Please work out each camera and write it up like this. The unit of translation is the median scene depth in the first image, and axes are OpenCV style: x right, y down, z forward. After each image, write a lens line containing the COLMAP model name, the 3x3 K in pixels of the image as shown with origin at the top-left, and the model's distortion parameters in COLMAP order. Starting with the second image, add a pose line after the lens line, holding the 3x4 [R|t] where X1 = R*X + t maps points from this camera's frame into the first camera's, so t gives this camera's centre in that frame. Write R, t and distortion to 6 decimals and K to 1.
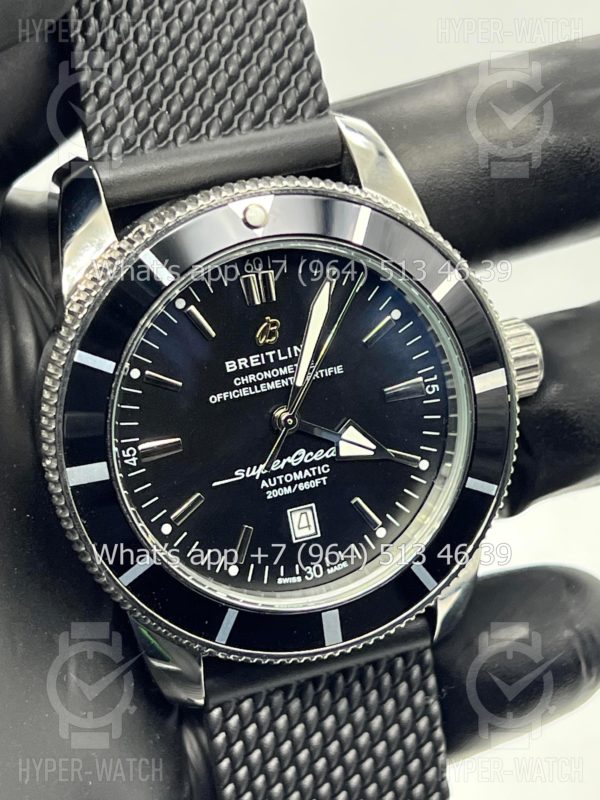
lens RADIAL K [[1905.9, 0, 297.2], [0, 1905.9, 376.1], [0, 0, 1]] dist [0.268326, -4.235617]
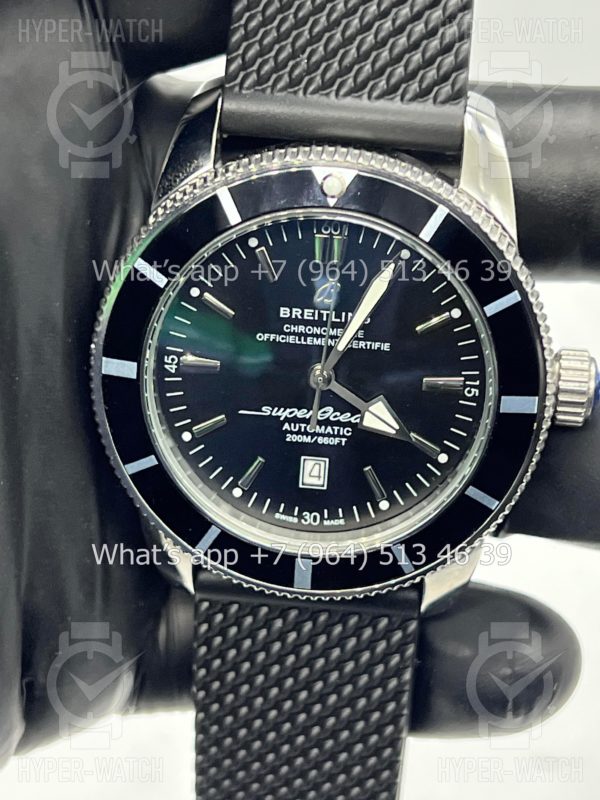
lens RADIAL K [[1905.9, 0, 297.2], [0, 1905.9, 376.1], [0, 0, 1]] dist [0.268326, -4.235617]
pose [[0.905792, 0.324619, -0.272329, 0.267871], [-0.287732, 0.943026, 0.167071, -0.148838], [0.311048, -0.072974, 0.947589, -0.002258]]
